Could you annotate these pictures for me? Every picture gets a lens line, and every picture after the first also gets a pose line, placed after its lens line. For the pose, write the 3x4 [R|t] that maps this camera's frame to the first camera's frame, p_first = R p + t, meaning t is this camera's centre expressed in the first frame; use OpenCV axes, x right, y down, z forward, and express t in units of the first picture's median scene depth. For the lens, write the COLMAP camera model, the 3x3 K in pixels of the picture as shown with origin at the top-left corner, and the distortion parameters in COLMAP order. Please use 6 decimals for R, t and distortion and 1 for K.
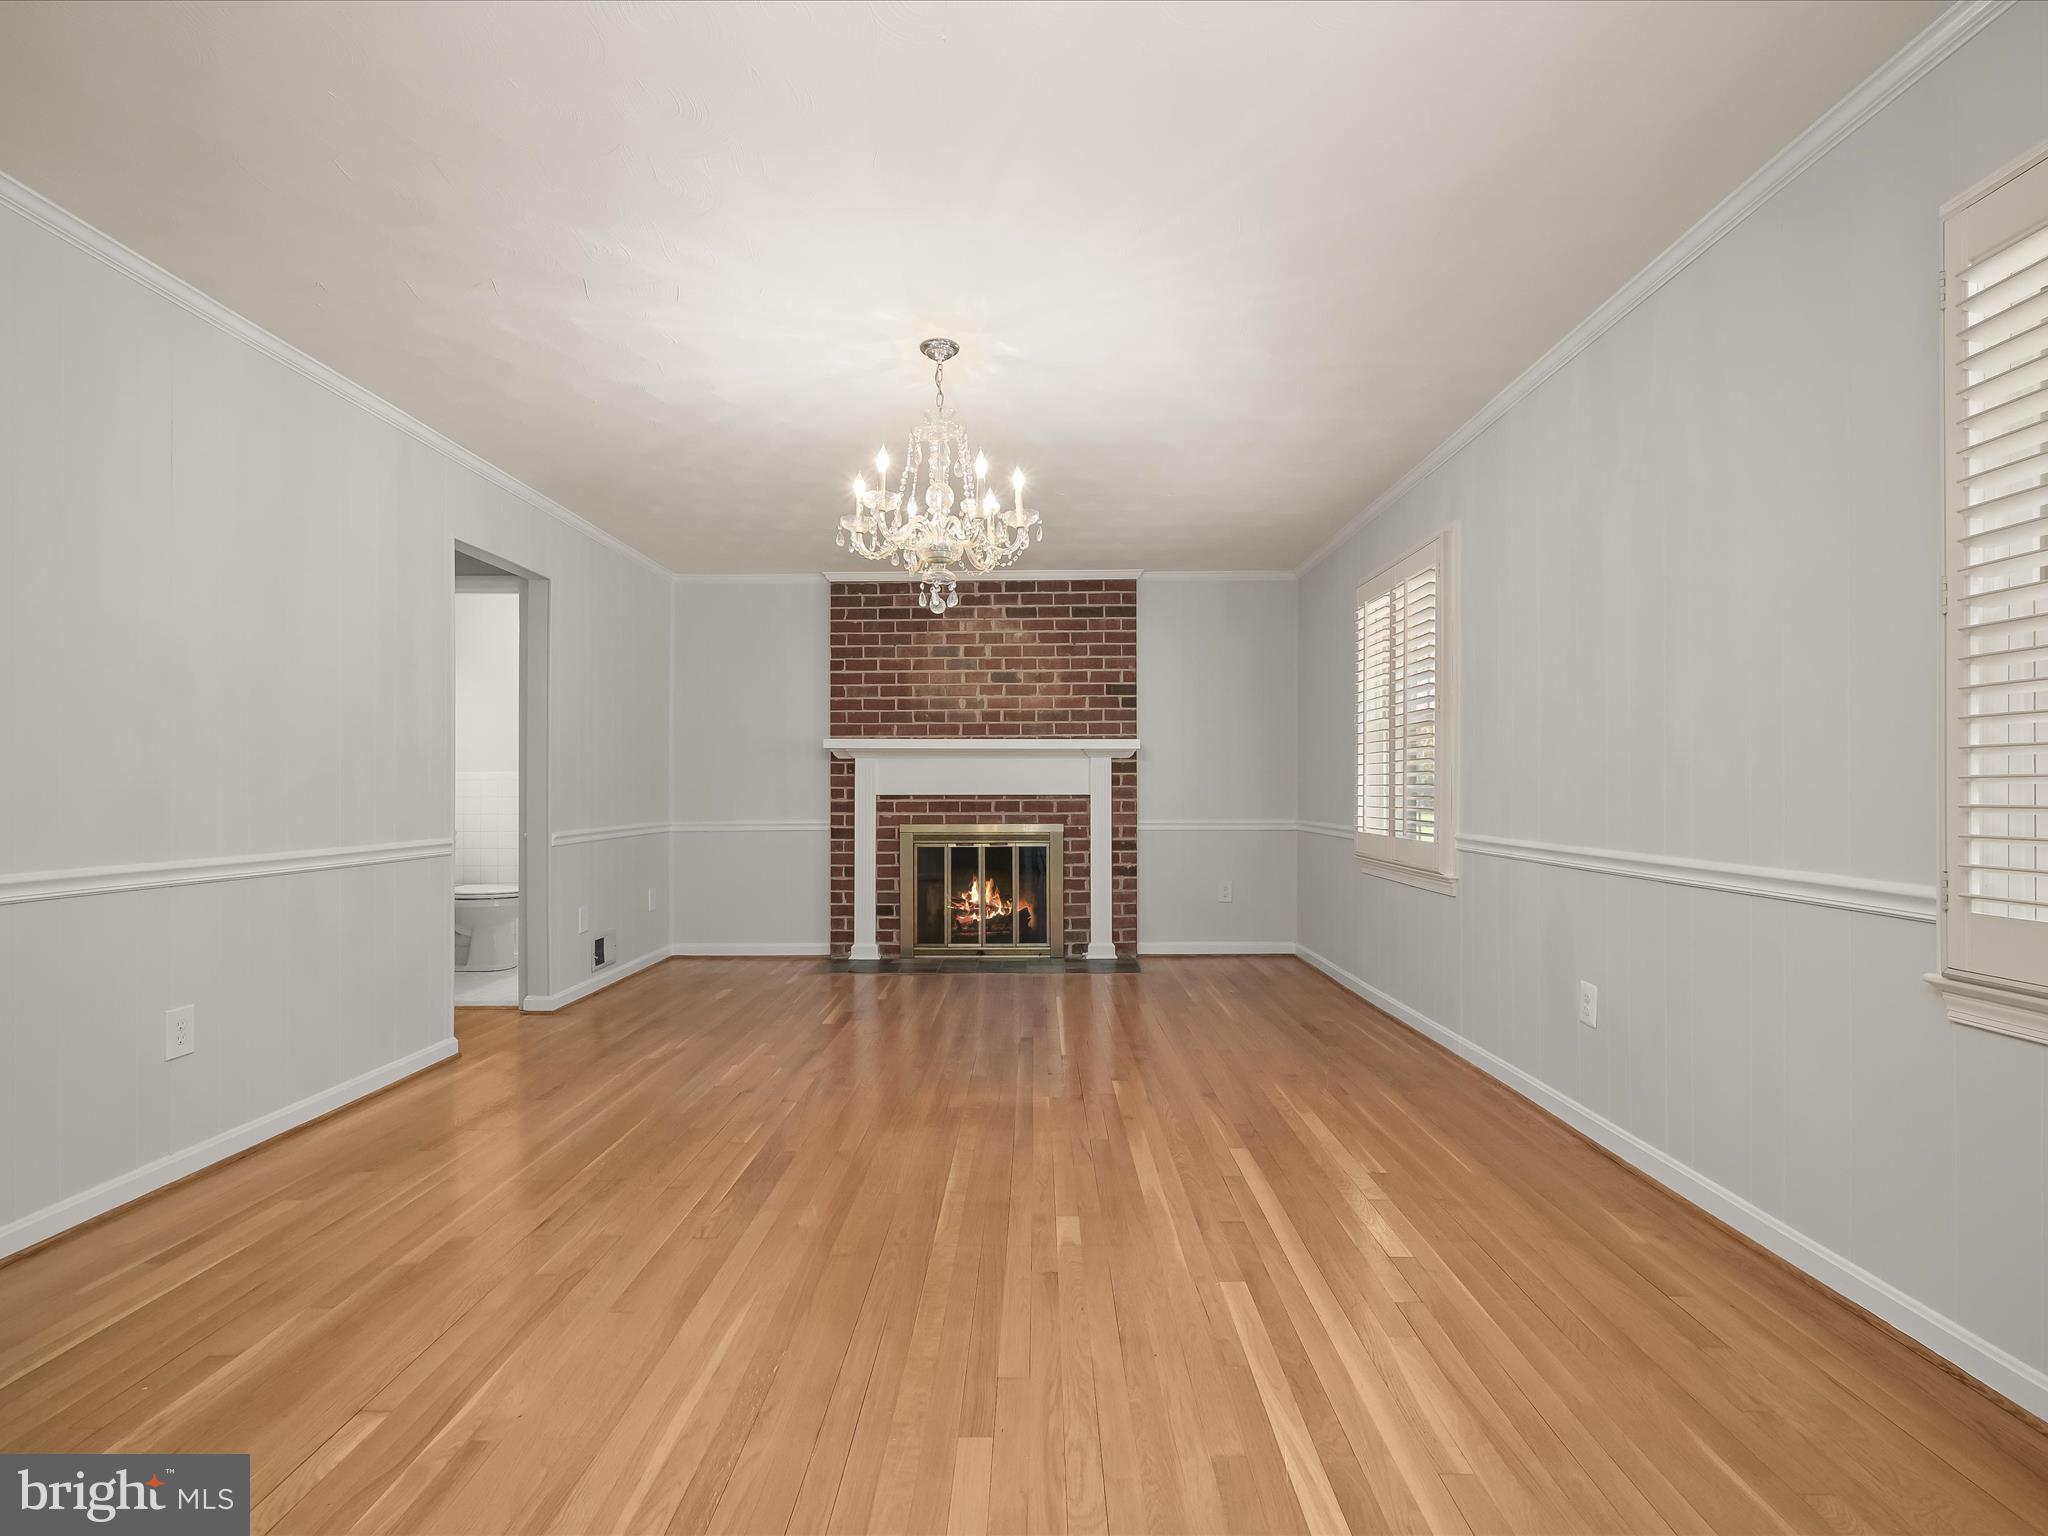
lens RADIAL K [[970.0, 0, 1021.5], [0, 970.0, 787.6], [0, 0, 1]] dist [-0.000833, 0.000192]
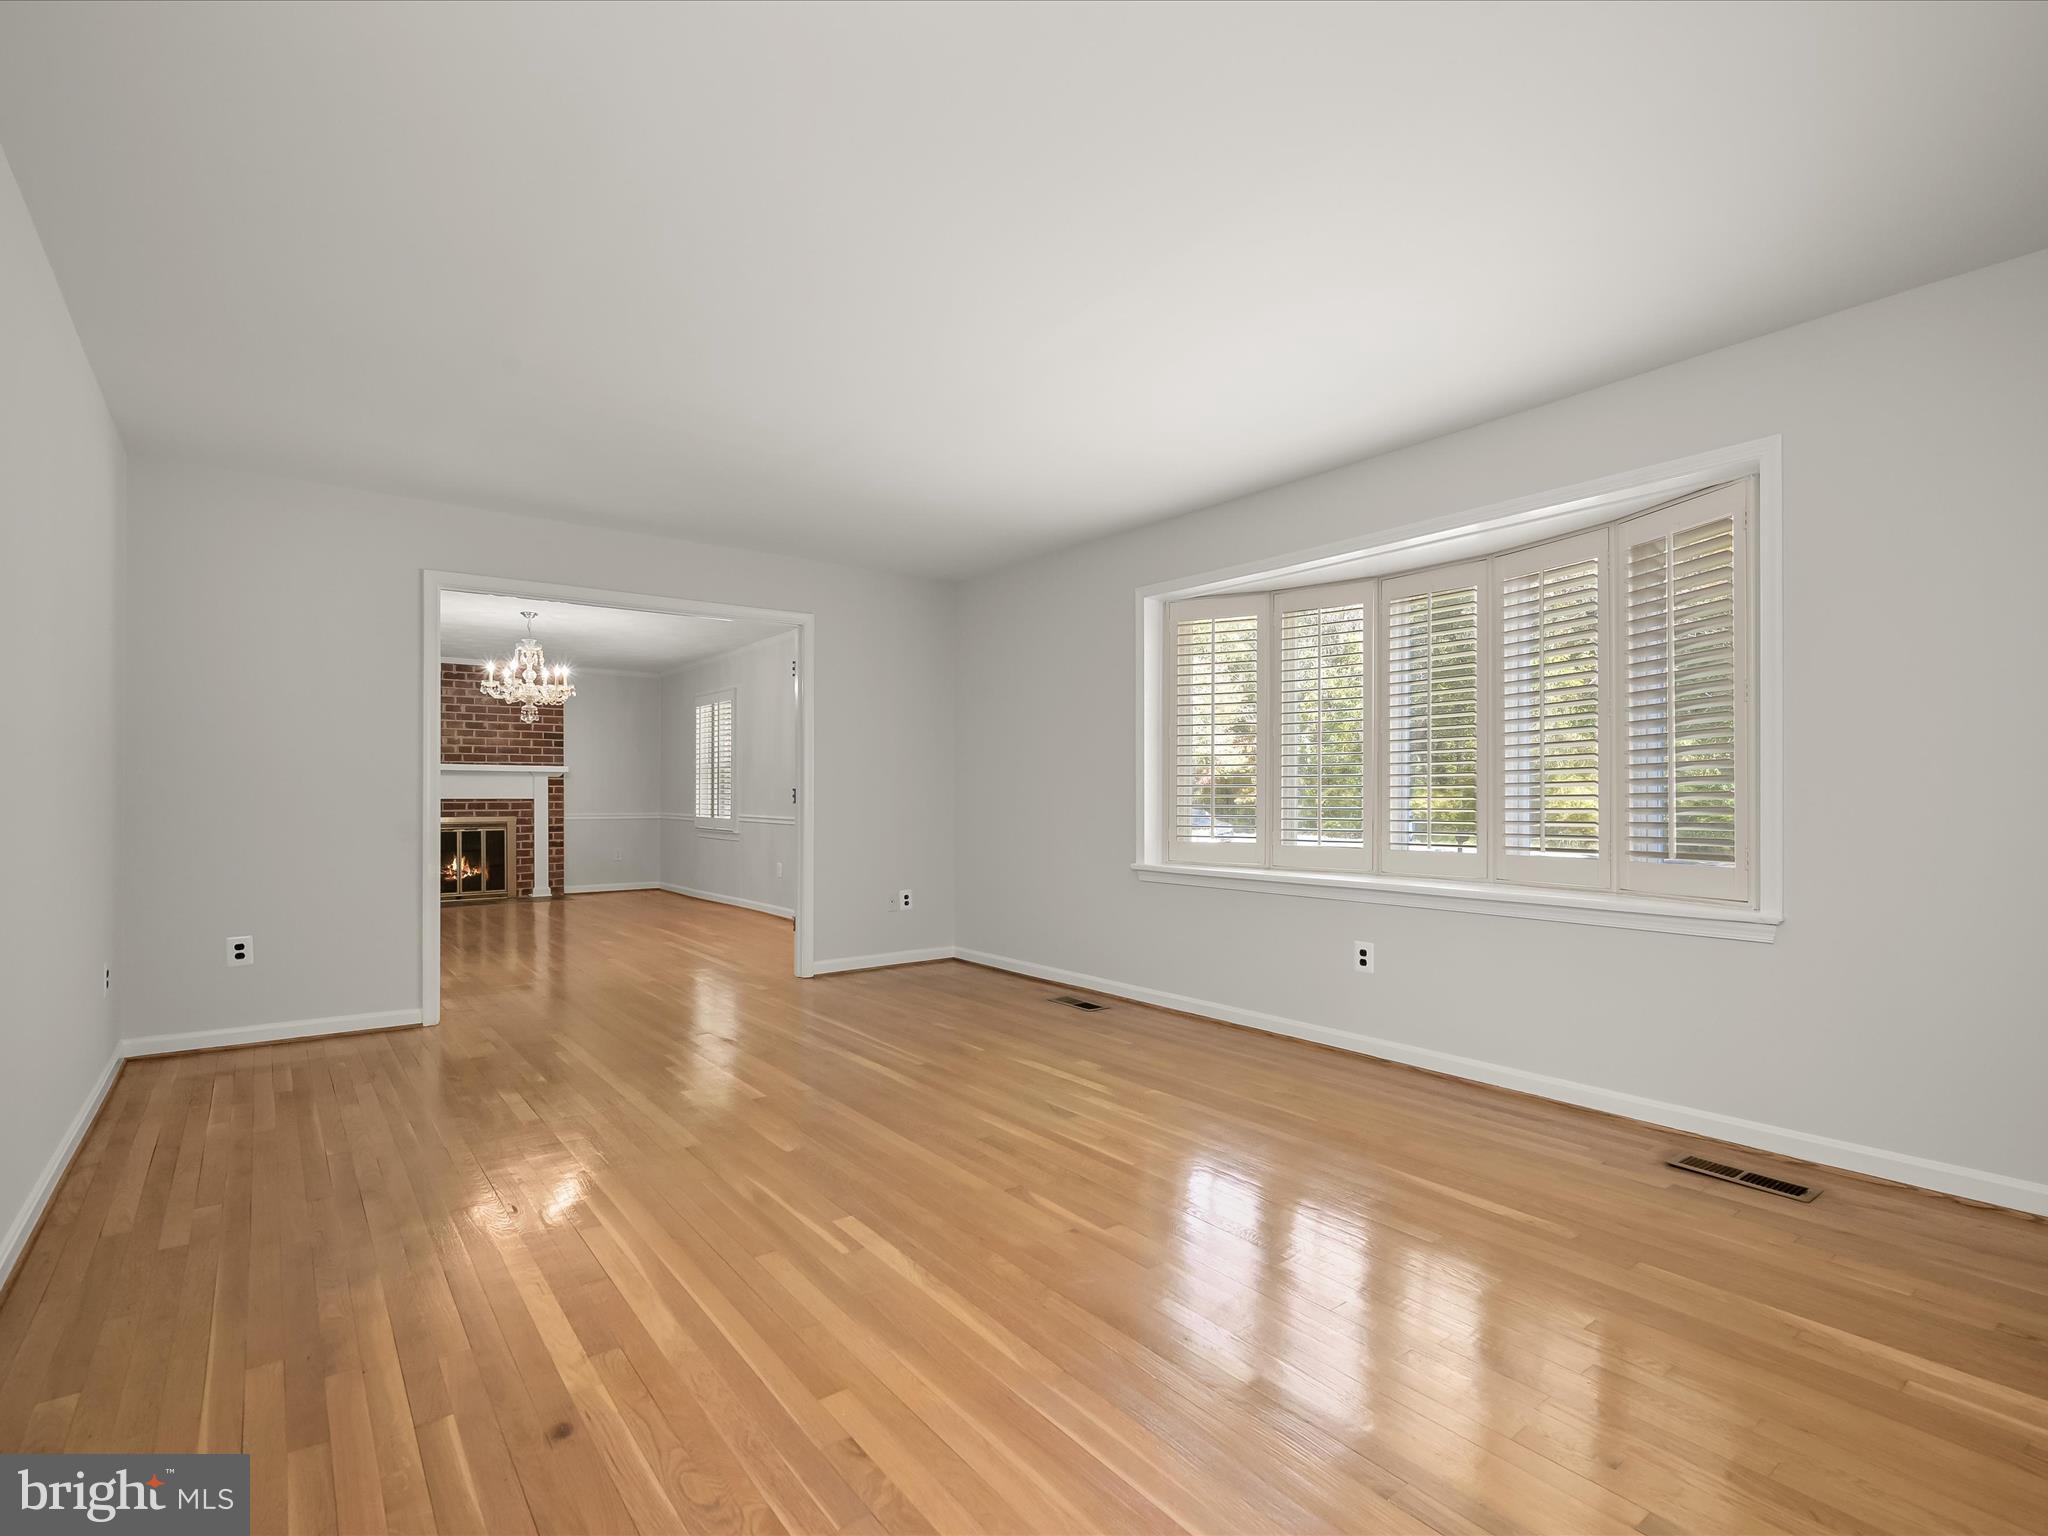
lens RADIAL K [[970.0, 0, 1021.5], [0, 970.0, 787.6], [0, 0, 1]] dist [-0.000833, 0.000192]
pose [[0.779540, 0.006148, 0.626322, -0.318093], [-0.001607, 0.999968, -0.007814, -0.000242], [-0.626351, 0.005085, 0.779525, -0.817045]]
